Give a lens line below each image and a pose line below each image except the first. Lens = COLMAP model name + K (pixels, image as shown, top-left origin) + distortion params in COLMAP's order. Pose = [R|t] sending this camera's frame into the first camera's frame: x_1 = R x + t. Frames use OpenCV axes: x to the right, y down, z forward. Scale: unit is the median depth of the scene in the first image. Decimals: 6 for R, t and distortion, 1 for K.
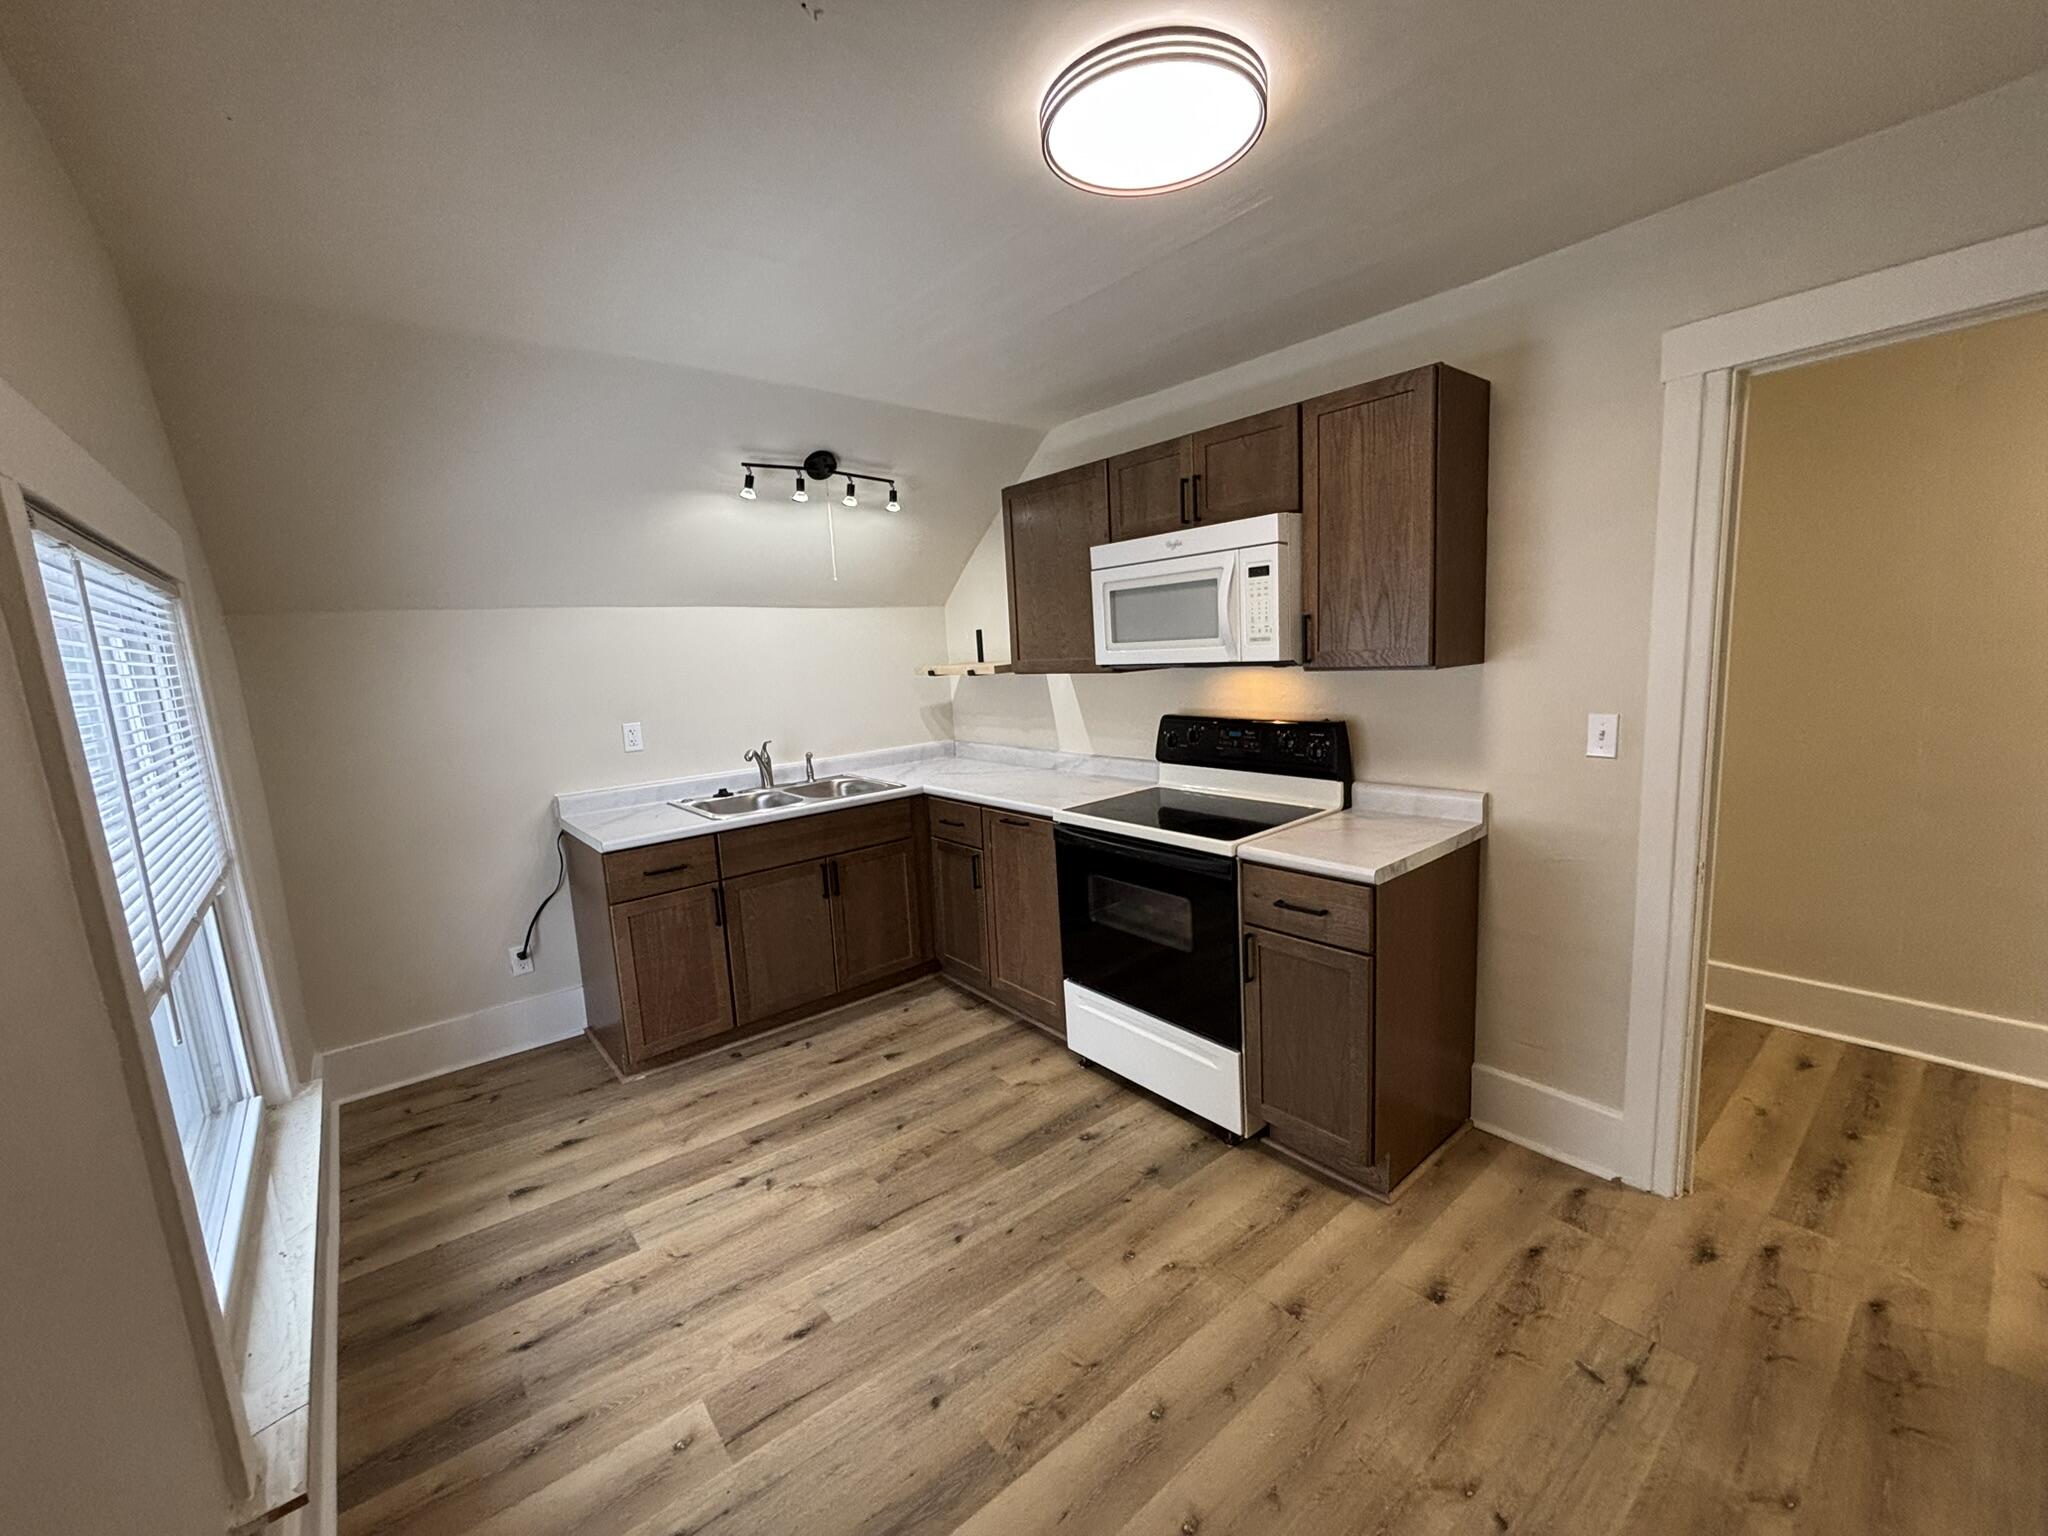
lens RADIAL K [[827.0, 0, 1037.6], [0, 827.0, 770.1], [0, 0, 1]] dist [0.002083, -0.001382]
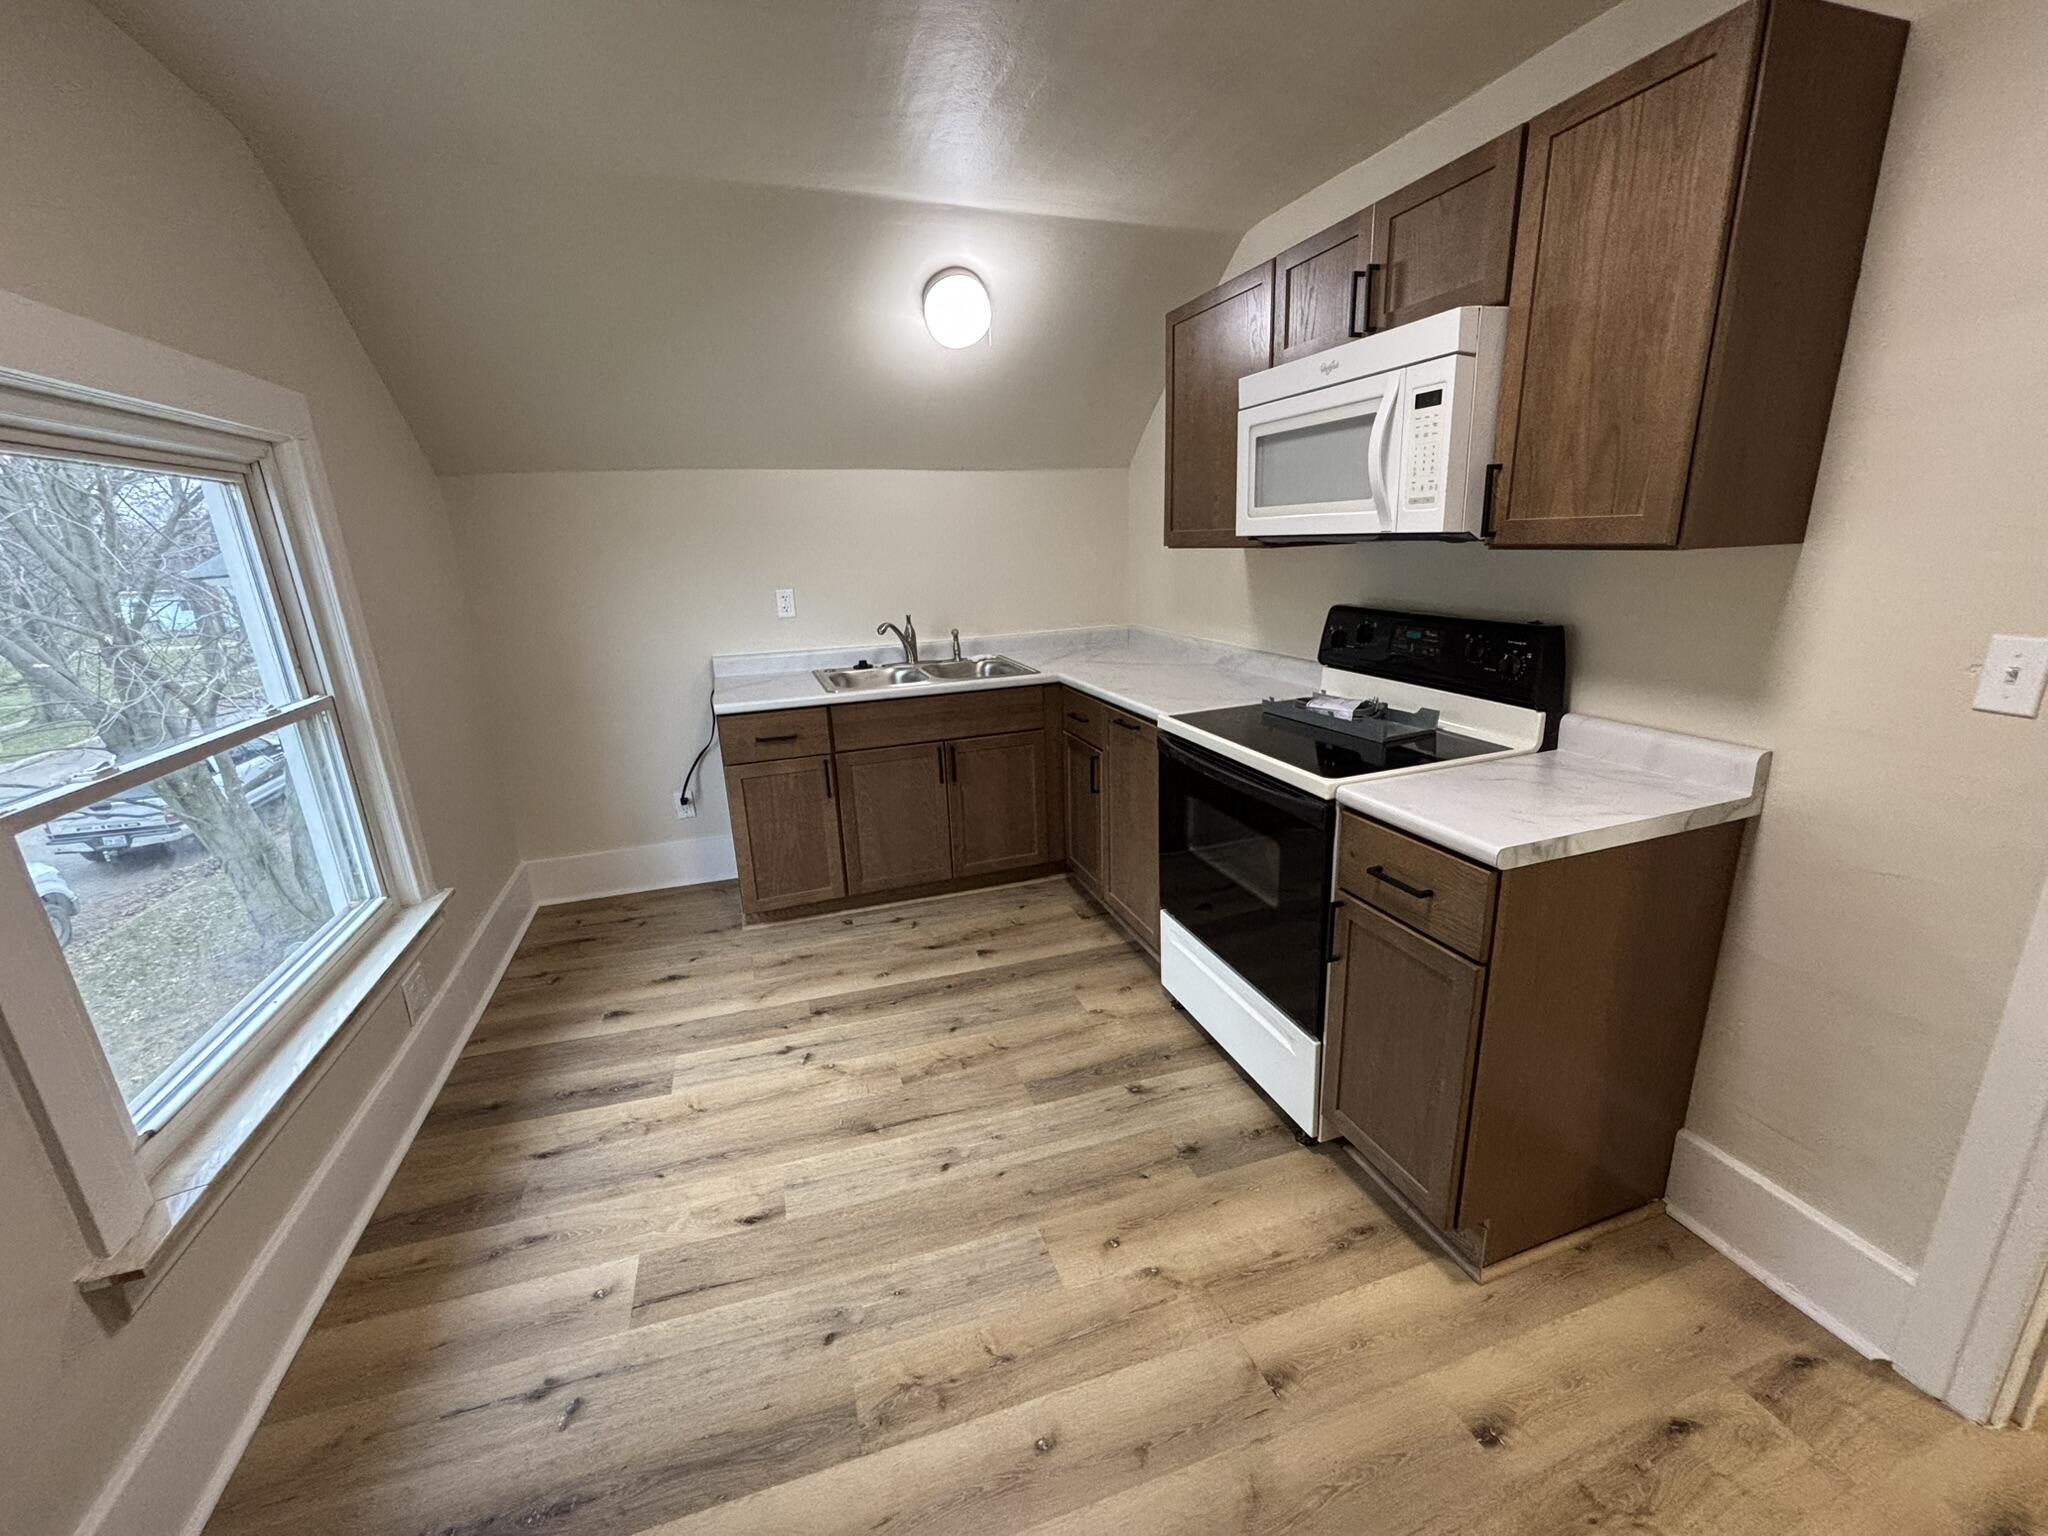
lens RADIAL K [[827.0, 0, 1021.7], [0, 827.0, 768.3], [0, 0, 1]] dist [0.002083, -0.001382]
pose [[0.930824, 0.113461, -0.347408, 0.229031], [-0.064003, 0.986506, 0.150699, -0.018337], [0.359819, -0.118040, 0.925525, 0.199550]]
